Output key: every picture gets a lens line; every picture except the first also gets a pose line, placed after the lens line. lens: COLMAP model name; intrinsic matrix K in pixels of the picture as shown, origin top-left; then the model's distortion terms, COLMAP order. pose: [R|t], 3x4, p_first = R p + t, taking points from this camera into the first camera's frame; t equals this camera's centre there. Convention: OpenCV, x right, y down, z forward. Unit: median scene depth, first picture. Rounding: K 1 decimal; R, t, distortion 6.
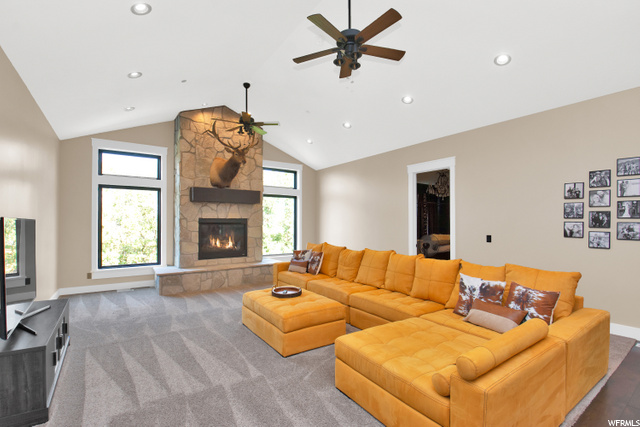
lens RADIAL K [[290.2, 0, 312.4], [0, 290.2, 222.2], [0, 0, 1]] dist [-0.014875, -0.004389]
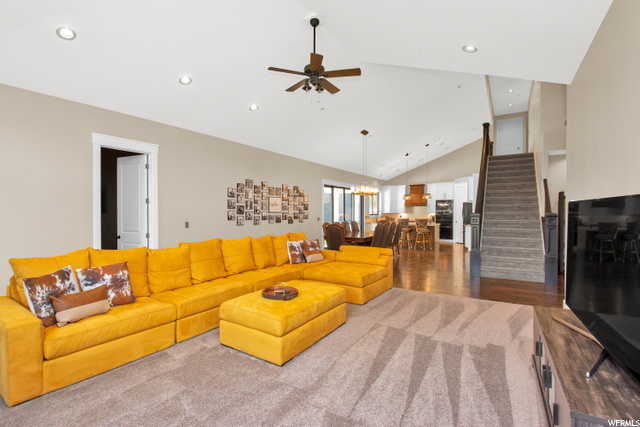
lens RADIAL K [[290.2, 0, 318.1], [0, 290.2, 213.7], [0, 0, 1]] dist [-0.014875, -0.004389]
pose [[-0.386405, -0.004579, 0.922318, -0.536061], [-0.001518, 0.999989, 0.004329, 0.004334], [-0.922328, 0.000273, -0.386408, 0.729065]]
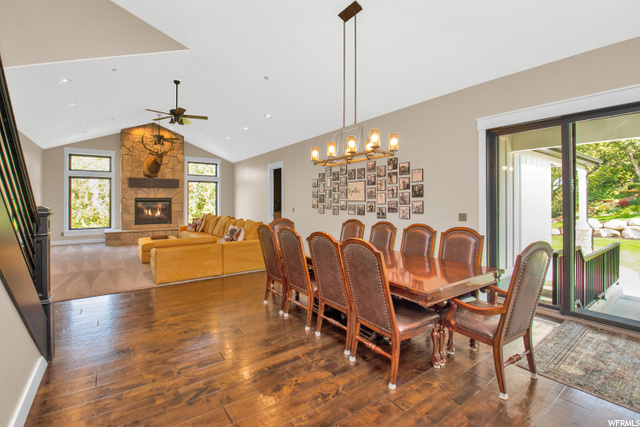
lens RADIAL K [[290.2, 0, 313.0], [0, 290.2, 200.8], [0, 0, 1]] dist [-0.014875, -0.004389]
pose [[0.999982, -0.000405, 0.006059, 0.543973], [0.000399, 0.999999, 0.001068, 0.001503], [-0.006059, -0.001065, 0.999981, -0.536081]]
